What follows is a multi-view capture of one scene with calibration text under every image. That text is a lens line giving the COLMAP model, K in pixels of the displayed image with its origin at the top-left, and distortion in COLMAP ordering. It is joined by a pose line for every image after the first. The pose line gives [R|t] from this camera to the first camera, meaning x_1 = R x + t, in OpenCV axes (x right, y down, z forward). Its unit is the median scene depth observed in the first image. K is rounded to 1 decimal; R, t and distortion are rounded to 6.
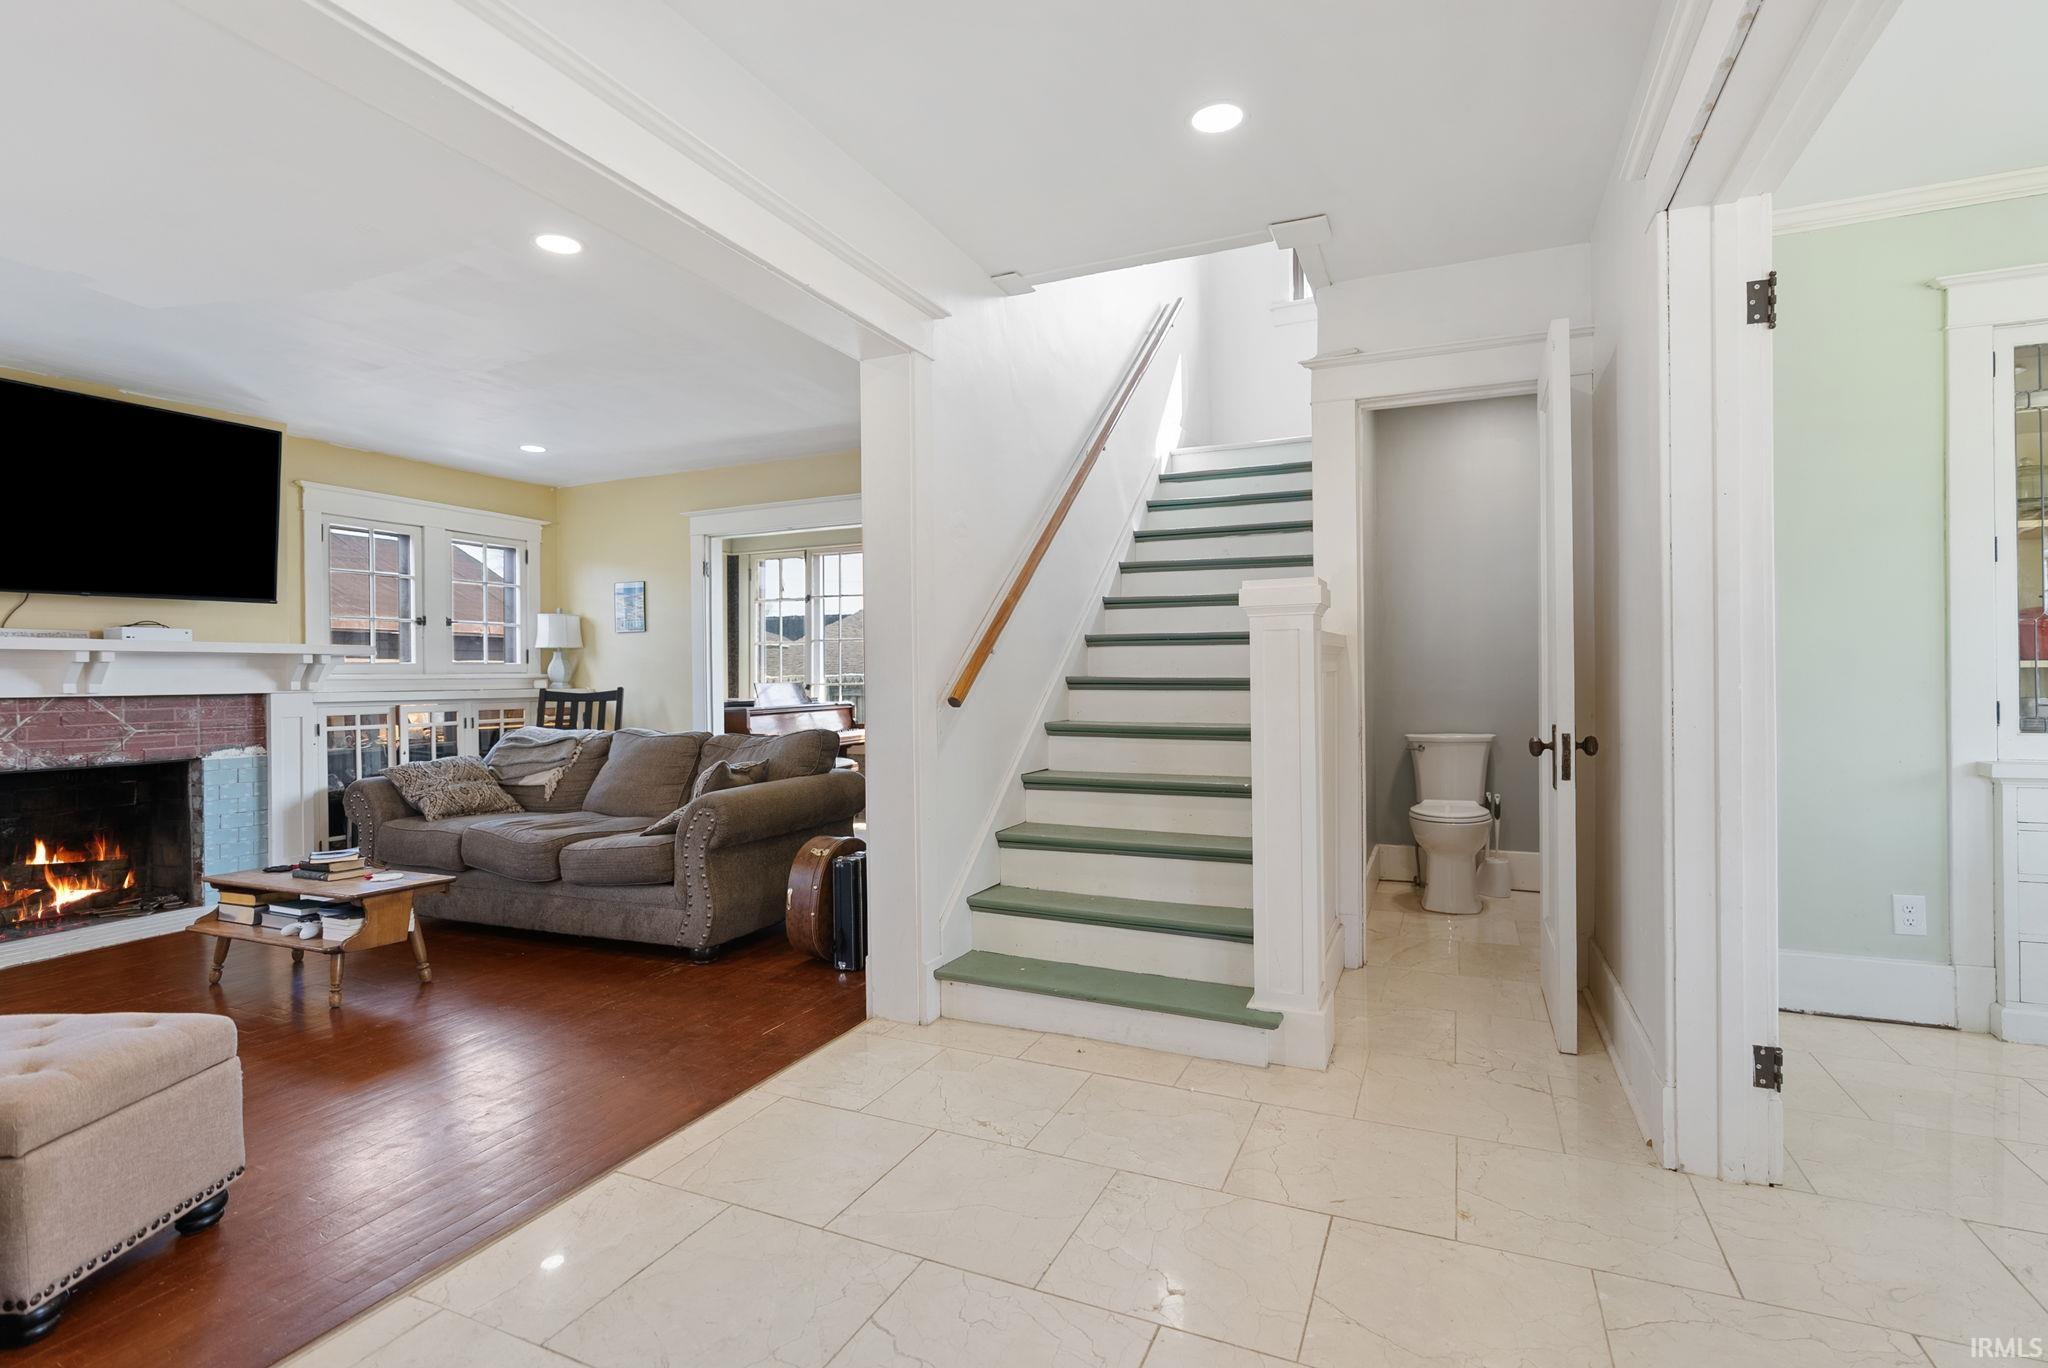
lens RADIAL K [[947.1, 0, 1016.6], [0, 947.1, 678.3], [0, 0, 1]] dist [-0.015599, 0.007028]
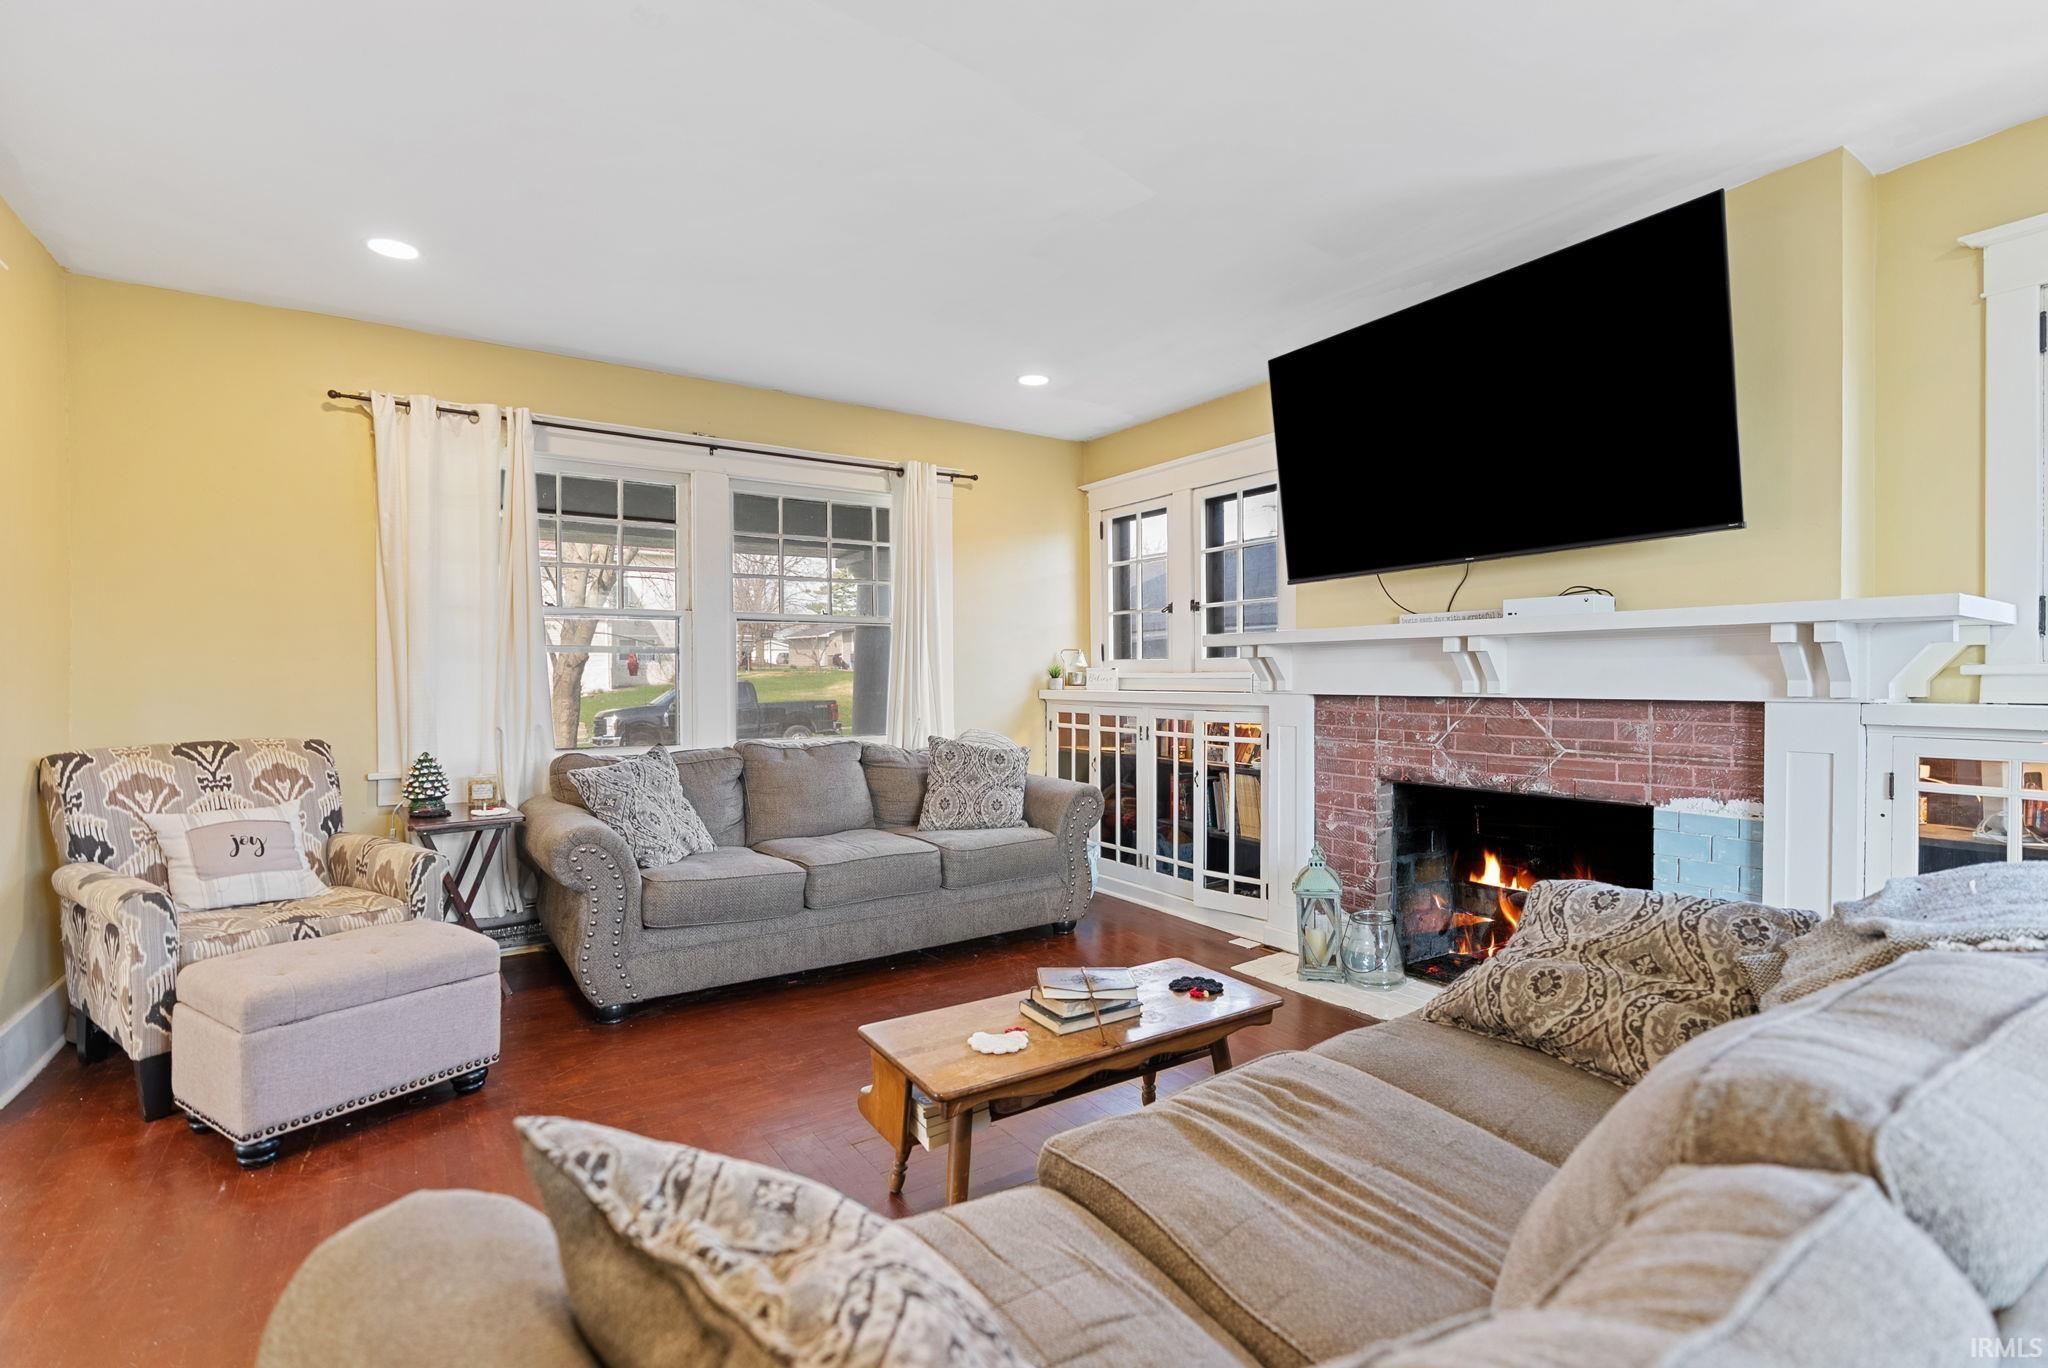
lens RADIAL K [[947.1, 0, 1030.5], [0, 947.1, 686.0], [0, 0, 1]] dist [-0.015599, 0.007028]
pose [[-0.535317, 0.022867, -0.844342, -0.149036], [0.010482, 0.999736, 0.020430, -0.007924], [0.844586, 0.002086, -0.535415, 0.977780]]
